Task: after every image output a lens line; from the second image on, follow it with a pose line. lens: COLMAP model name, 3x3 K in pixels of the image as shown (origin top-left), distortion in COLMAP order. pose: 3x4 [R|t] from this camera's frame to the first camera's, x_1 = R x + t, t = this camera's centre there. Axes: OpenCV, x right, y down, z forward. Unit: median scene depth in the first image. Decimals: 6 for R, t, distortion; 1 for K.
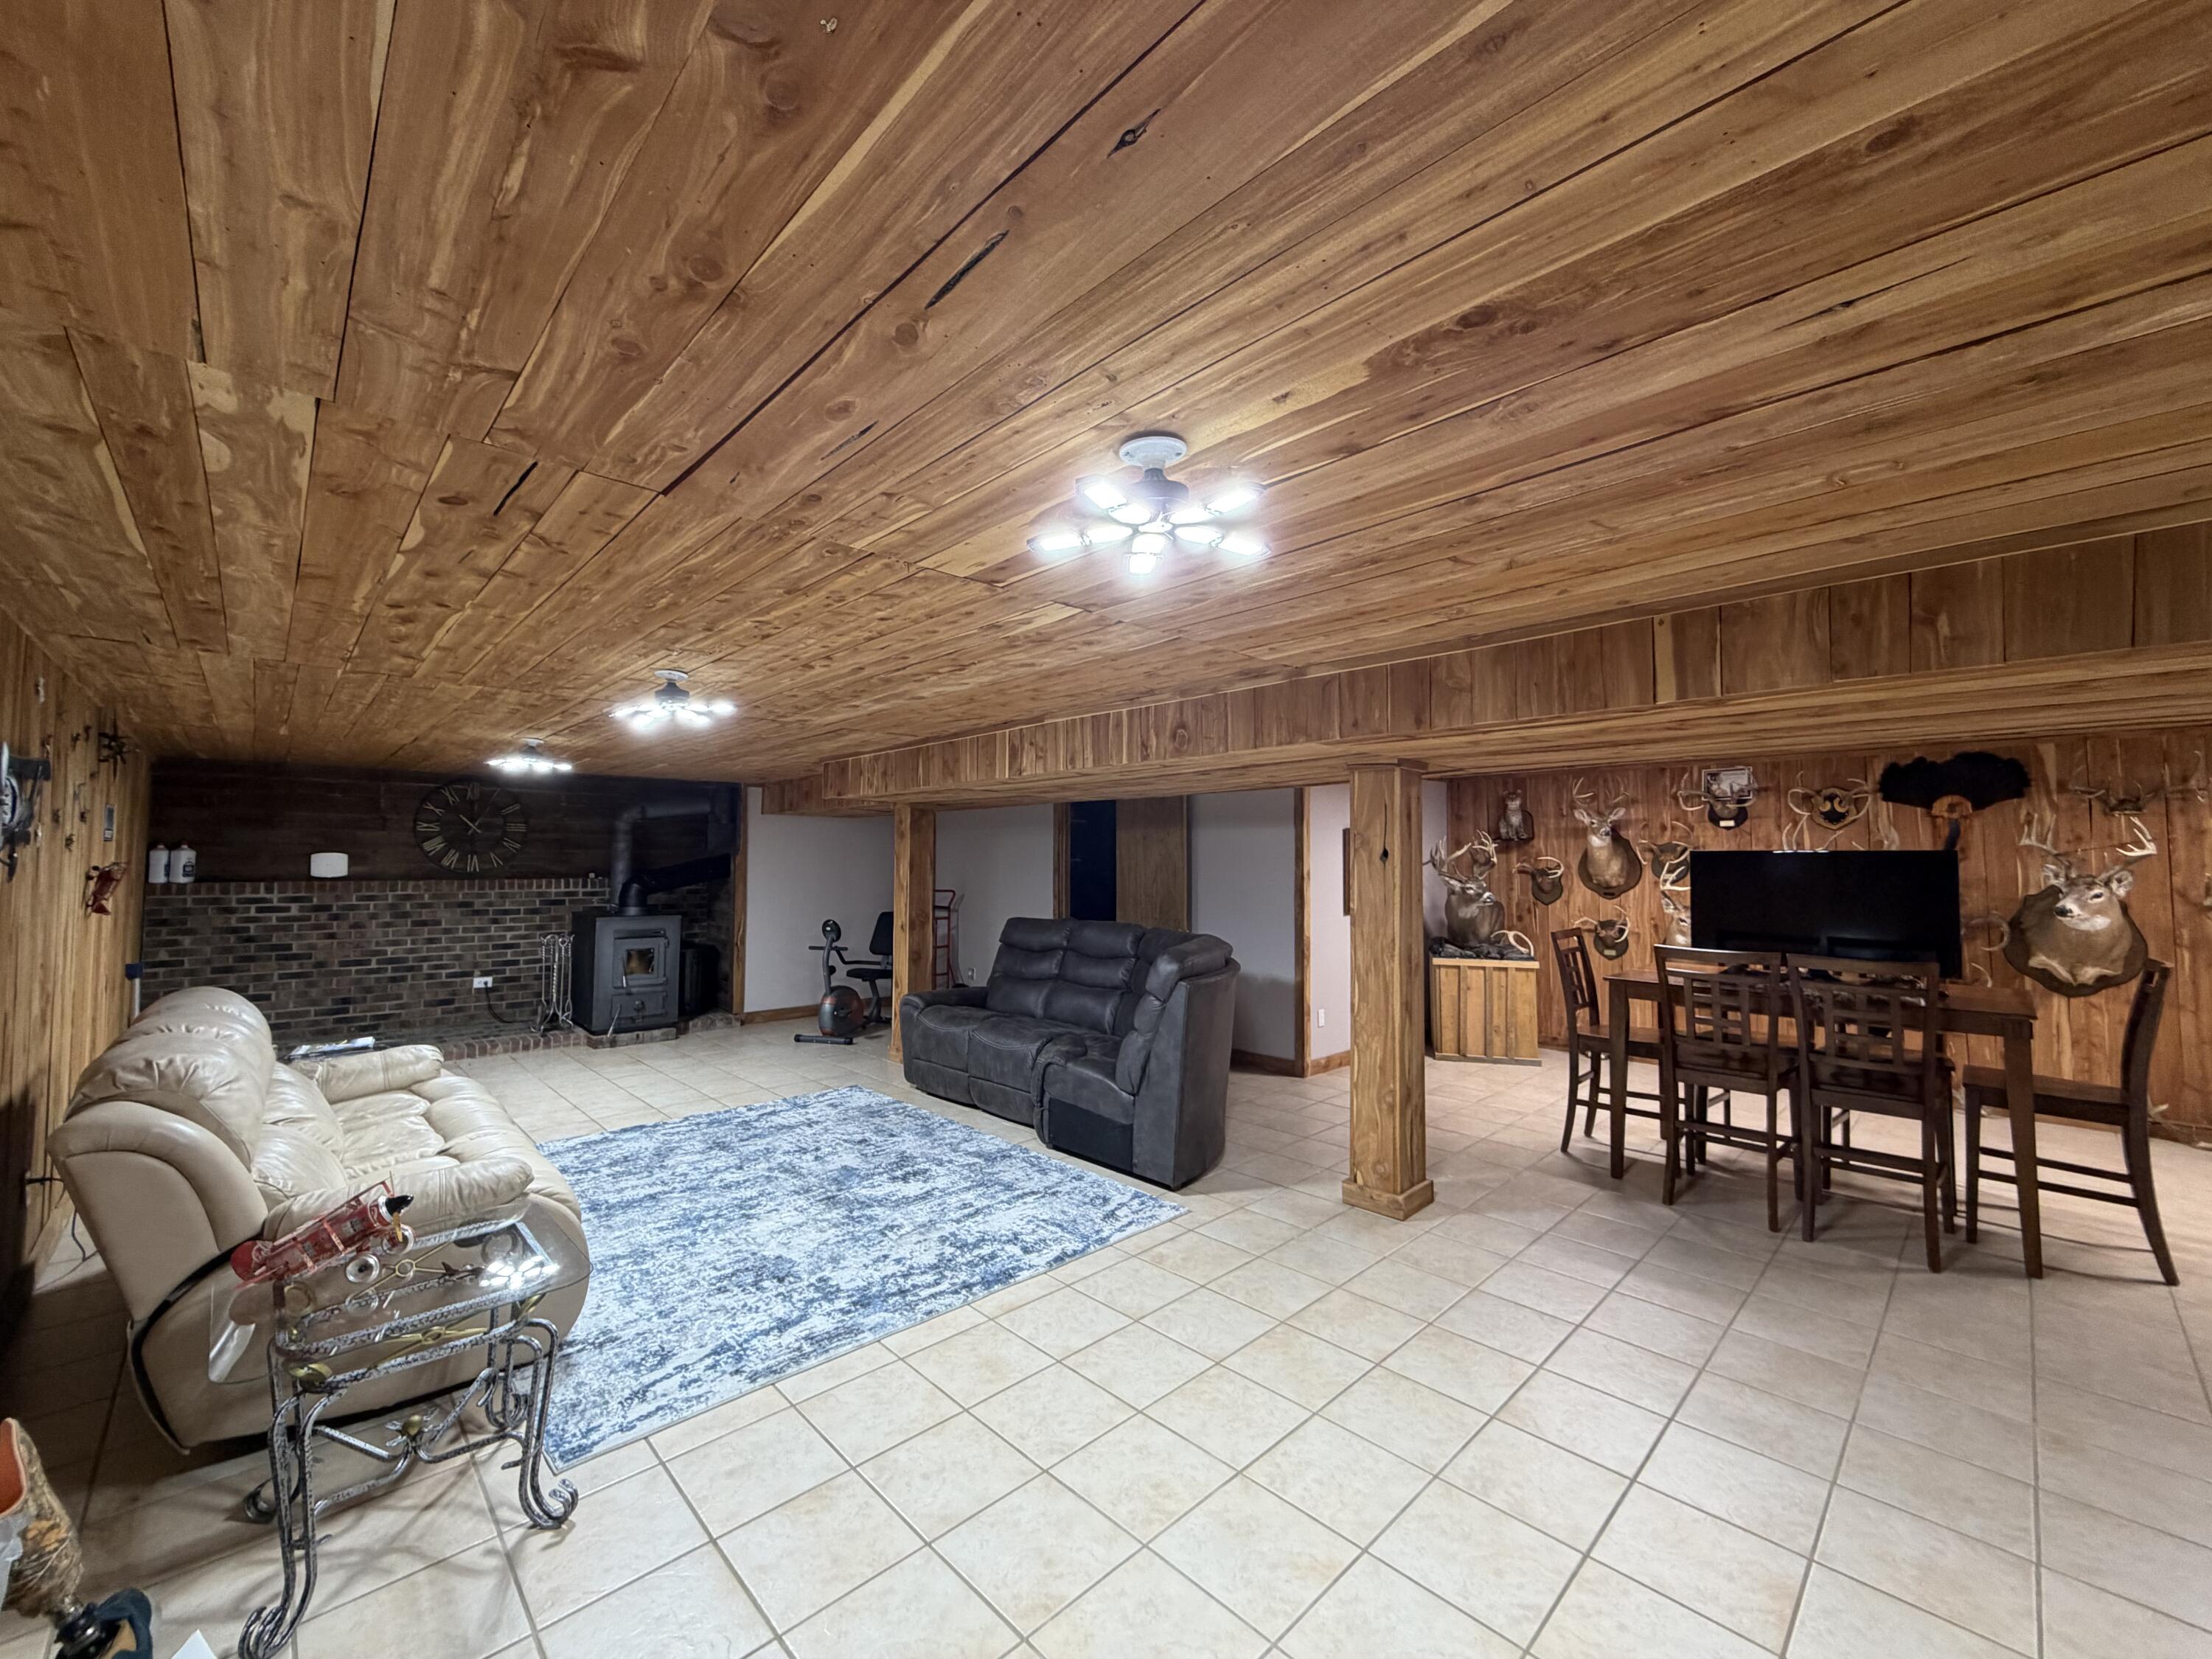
lens RADIAL K [[879.7, 0, 1101.4], [0, 879.7, 825.9], [0, 0, 1]] dist [-0.000291, 0.000267]
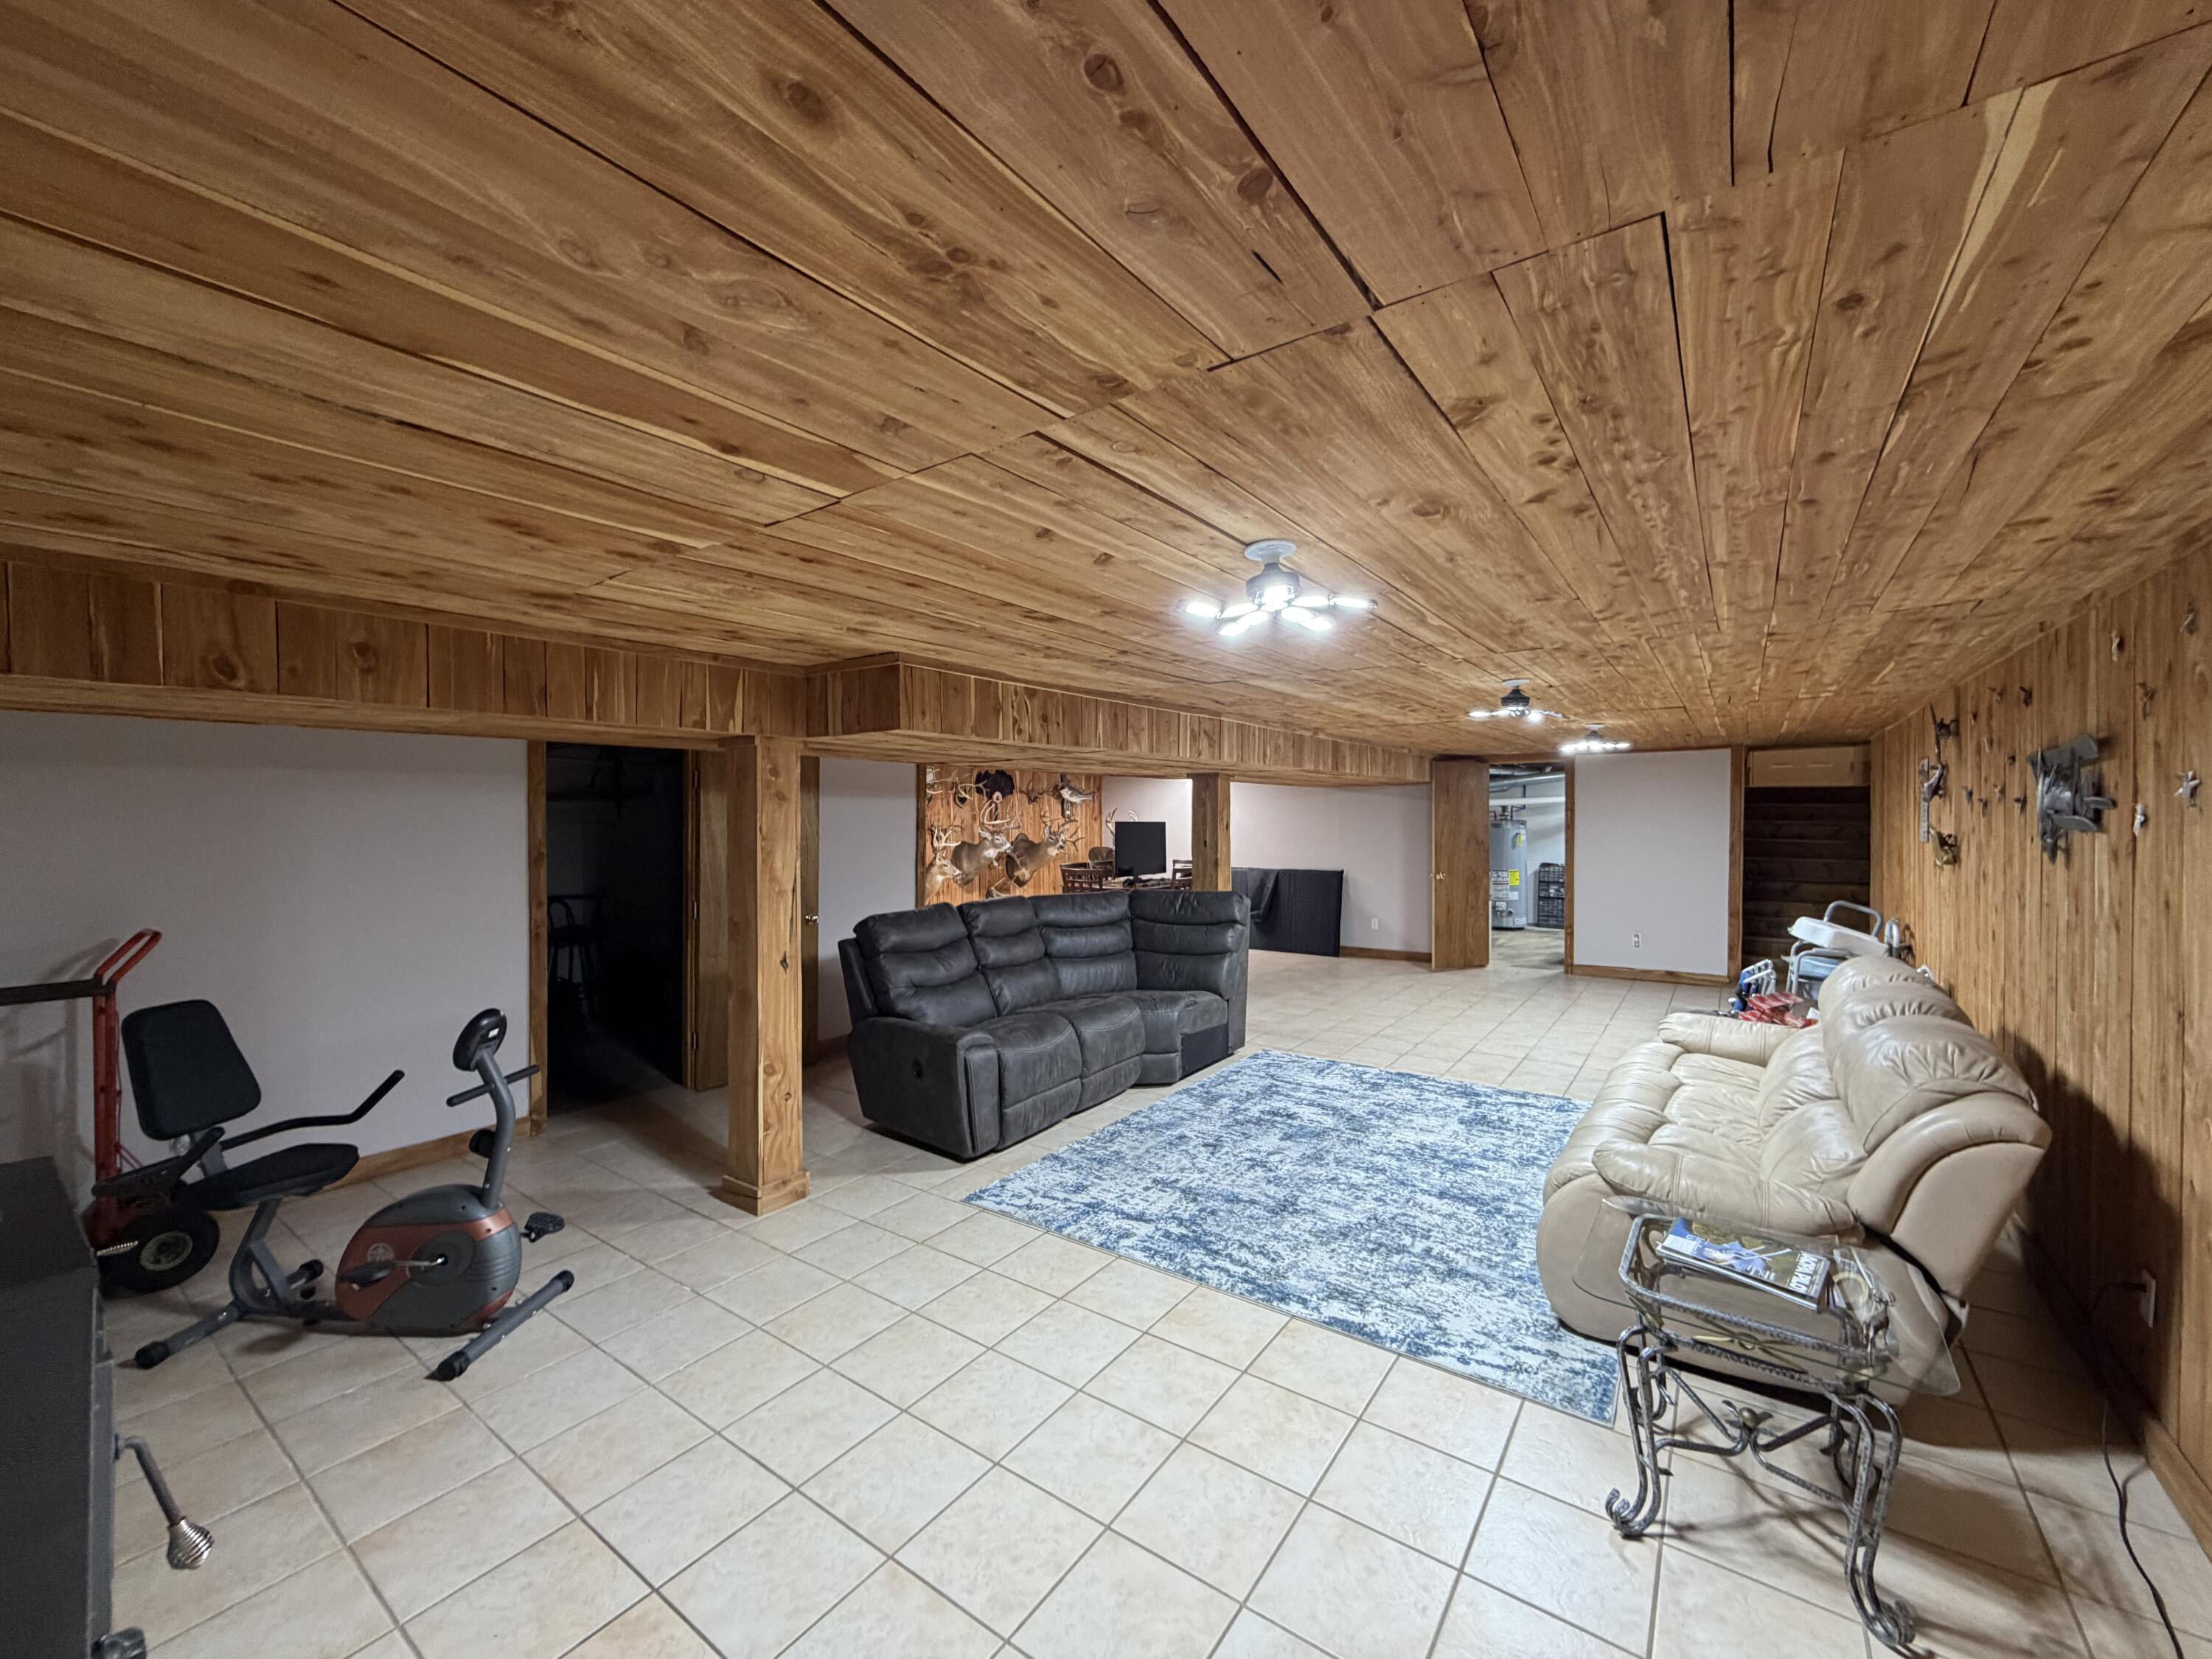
lens RADIAL K [[879.7, 0, 1101.4], [0, 879.7, 825.9], [0, 0, 1]] dist [-0.000291, 0.000267]
pose [[-0.176741, -0.008956, 0.984217, -1.479214], [-0.034494, 0.999401, 0.002899, 0.039607], [-0.983653, -0.033438, -0.176944, 1.660586]]
